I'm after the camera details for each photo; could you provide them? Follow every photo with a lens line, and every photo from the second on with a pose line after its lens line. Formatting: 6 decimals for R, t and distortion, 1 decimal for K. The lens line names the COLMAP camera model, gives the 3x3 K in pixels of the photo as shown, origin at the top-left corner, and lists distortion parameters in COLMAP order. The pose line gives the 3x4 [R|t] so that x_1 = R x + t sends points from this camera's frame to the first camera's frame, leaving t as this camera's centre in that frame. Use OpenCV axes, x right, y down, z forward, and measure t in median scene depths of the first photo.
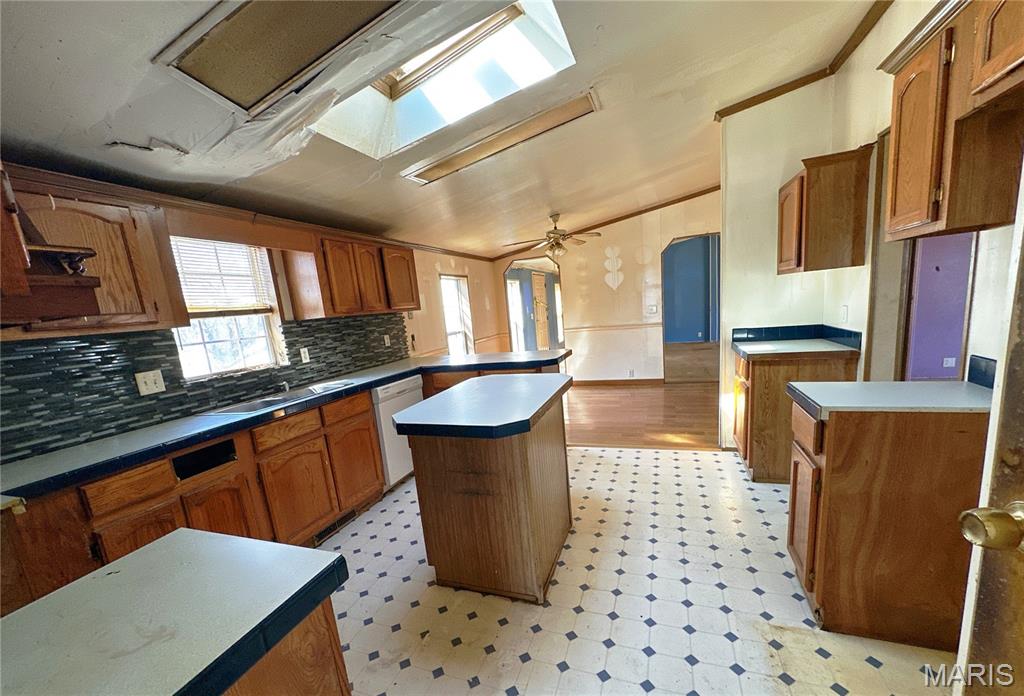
lens RADIAL K [[411.0, 0, 512.0], [0, 411.0, 385.3], [0, 0, 1]] dist [-0.003583, -0.000067]
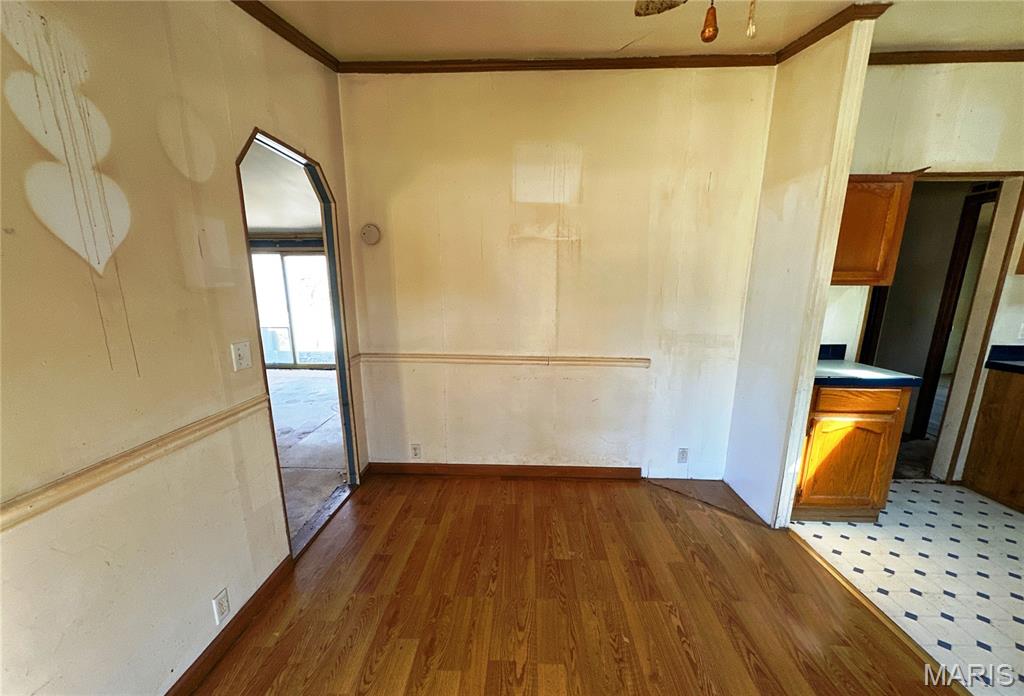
lens RADIAL K [[422.0, 0, 513.2], [0, 422.0, 387.3], [0, 0, 1]] dist [-0.002923, -0.000085]
pose [[-0.300794, -0.136665, 0.943846, 0.011403], [0.209158, 0.956131, 0.205100, -0.369893], [-0.930471, 0.259106, -0.259014, 1.816317]]
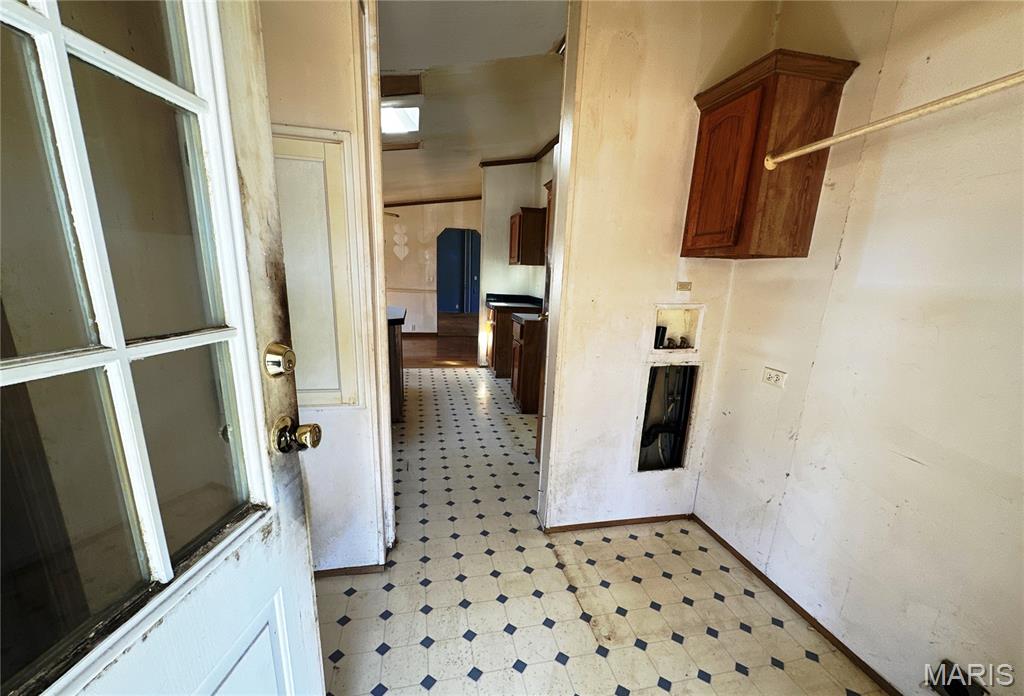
lens RADIAL K [[411.0, 0, 512.0], [0, 411.0, 385.3], [0, 0, 1]] dist [-0.003583, -0.000067]
pose [[0.836135, -0.017352, 0.548249, -0.337475], [-0.016088, 0.998294, 0.056131, 0.155425], [-0.548287, -0.055754, 0.834429, -0.536208]]
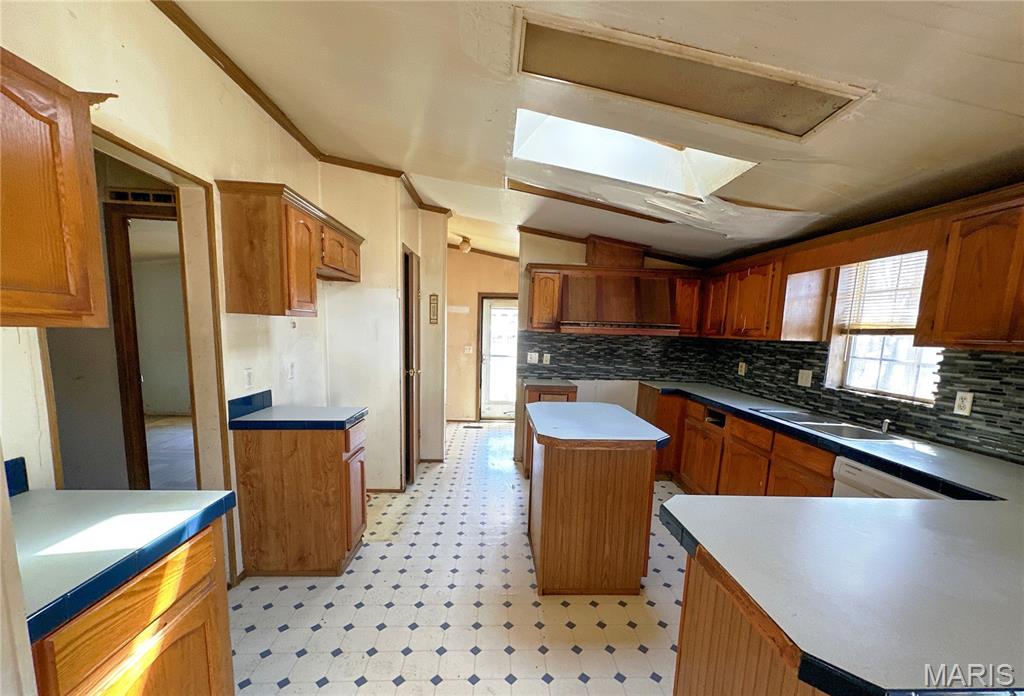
lens RADIAL K [[411.0, 0, 512.0], [0, 411.0, 385.3], [0, 0, 1]] dist [-0.003583, -0.000067]
pose [[-0.924640, 0.113205, -0.363627, 0.395101], [-0.017785, 0.940923, 0.338154, -0.319630], [0.380426, 0.319137, -0.868002, 1.348670]]
